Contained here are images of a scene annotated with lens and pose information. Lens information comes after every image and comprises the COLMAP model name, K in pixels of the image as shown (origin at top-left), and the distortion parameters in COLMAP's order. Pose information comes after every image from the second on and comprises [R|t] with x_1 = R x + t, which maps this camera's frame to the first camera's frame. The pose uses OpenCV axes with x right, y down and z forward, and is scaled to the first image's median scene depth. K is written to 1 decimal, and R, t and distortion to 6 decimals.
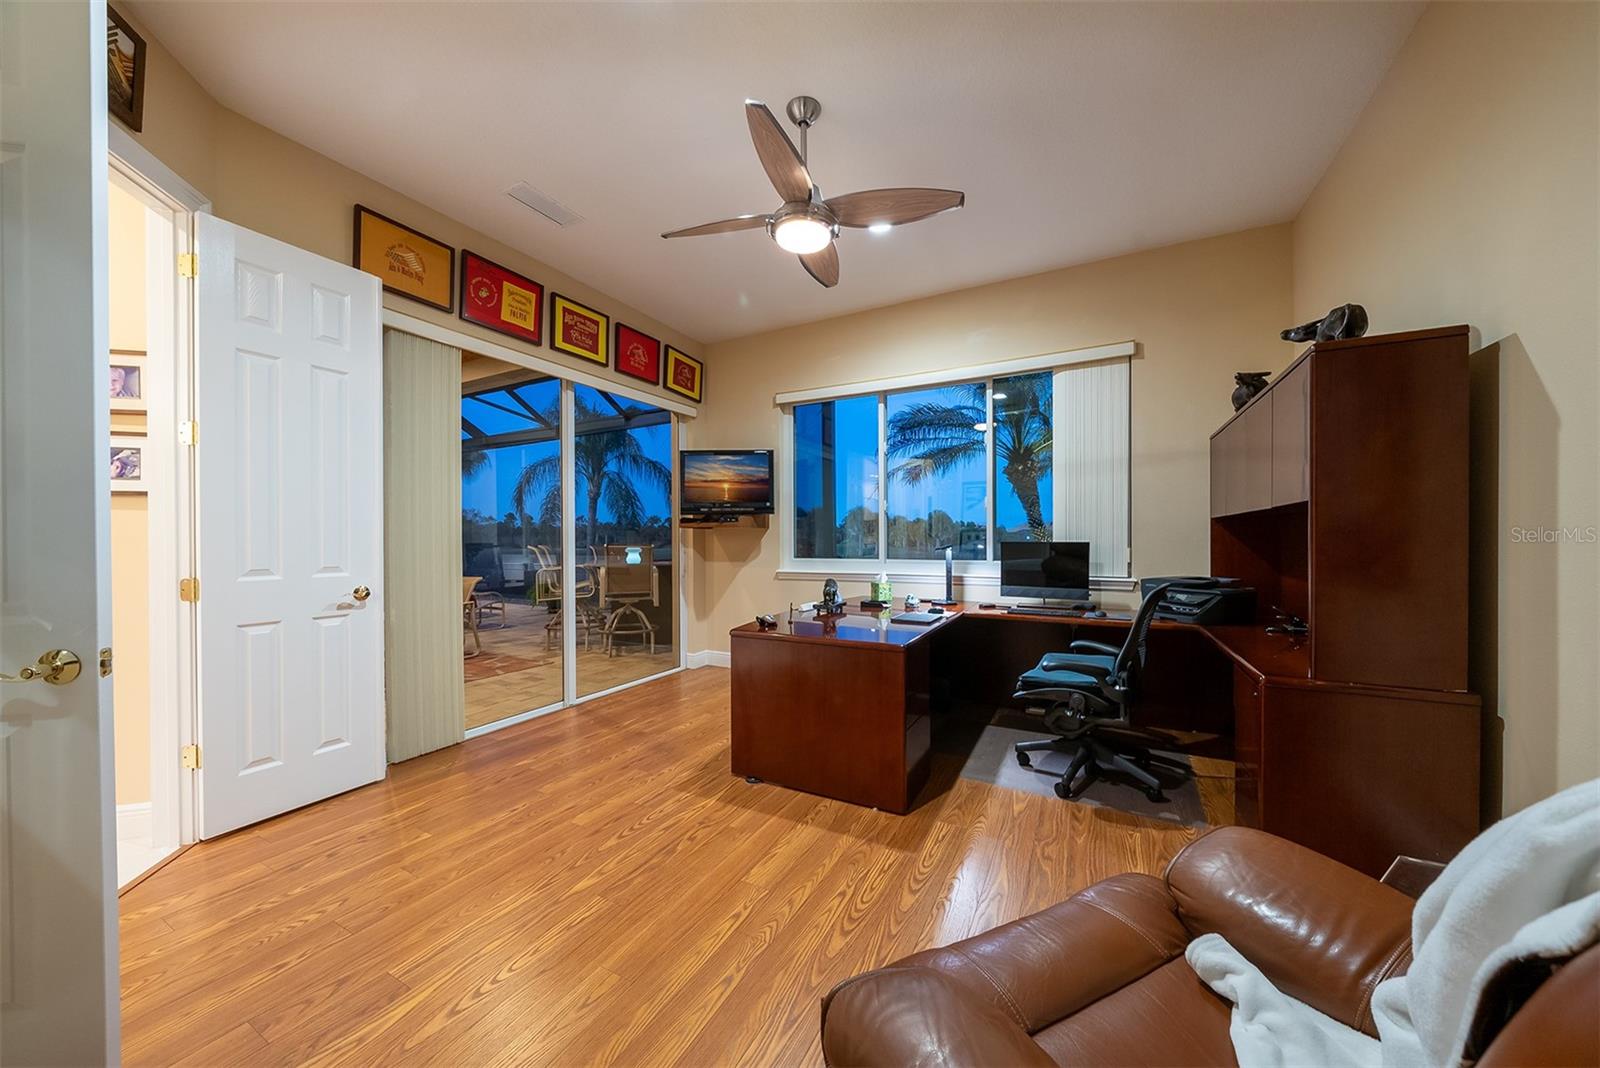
lens RADIAL K [[556.6, 0, 796.6], [0, 556.6, 540.7], [0, 0, 1]] dist [-0.012516, -0.000016]
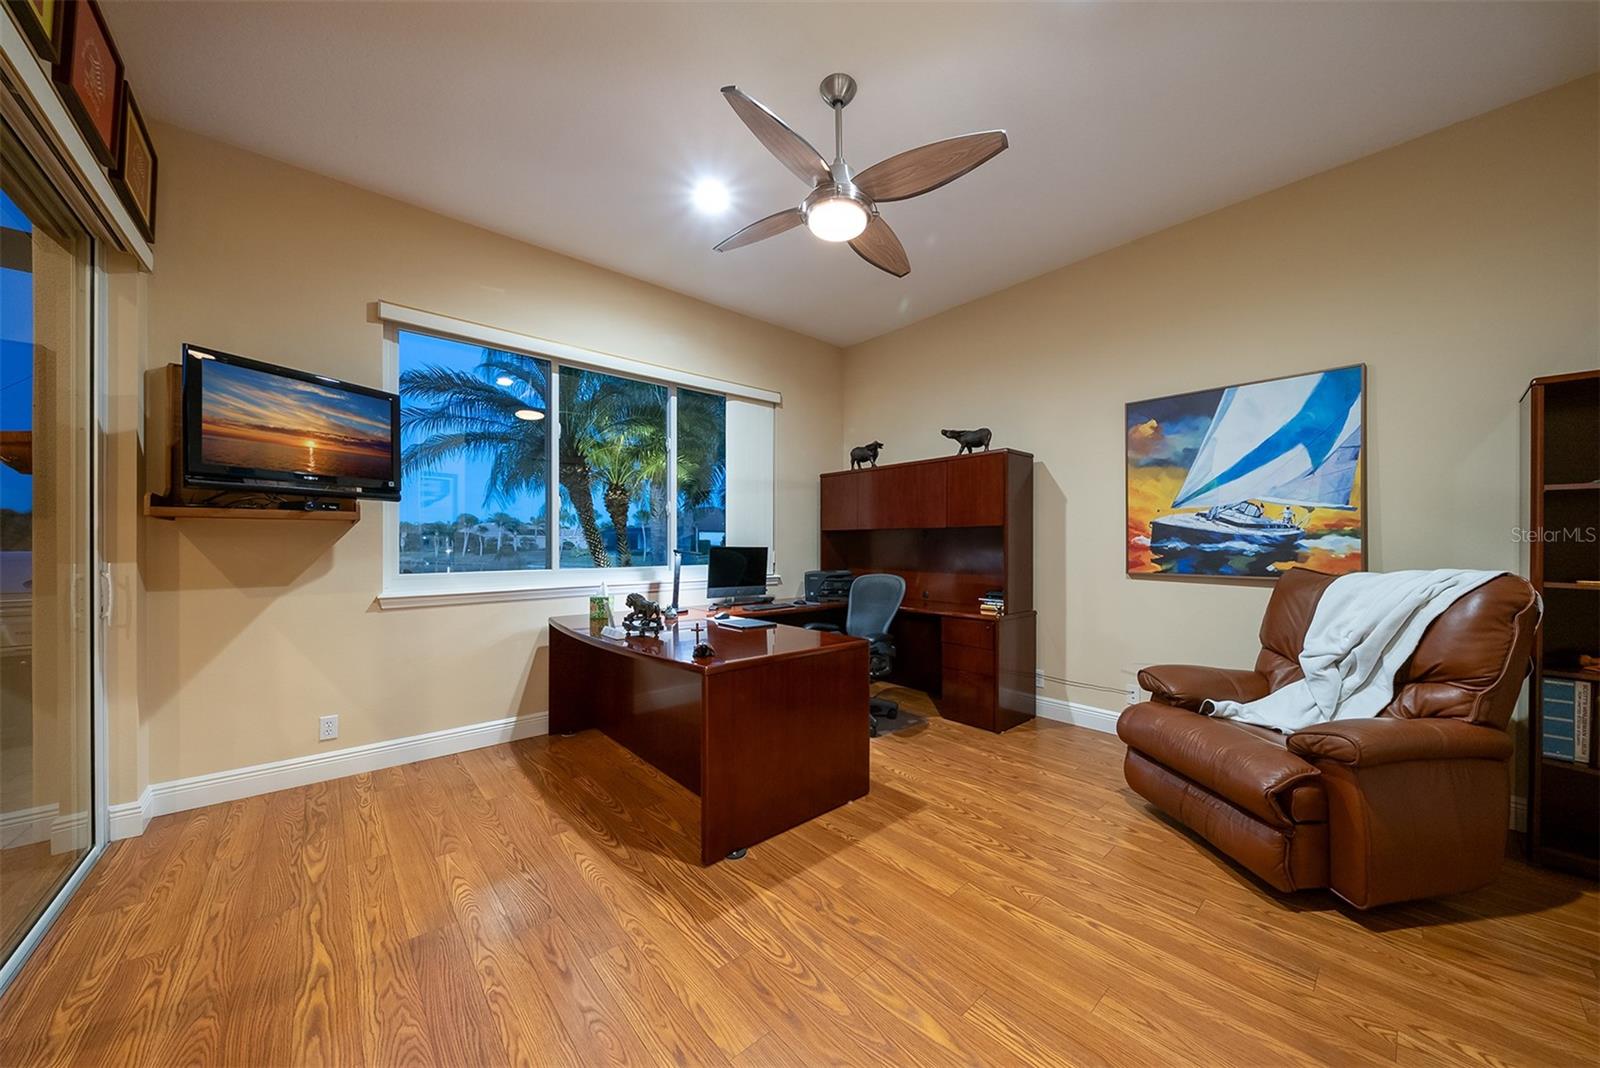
lens RADIAL K [[559.3, 0, 803.3], [0, 559.3, 545.7], [0, 0, 1]] dist [-0.003777, -0.000050]
pose [[0.334602, -0.003479, 0.942353, -0.689556], [0.000335, 0.999994, 0.003573, -0.005583], [-0.942360, -0.000879, 0.334601, 0.566538]]
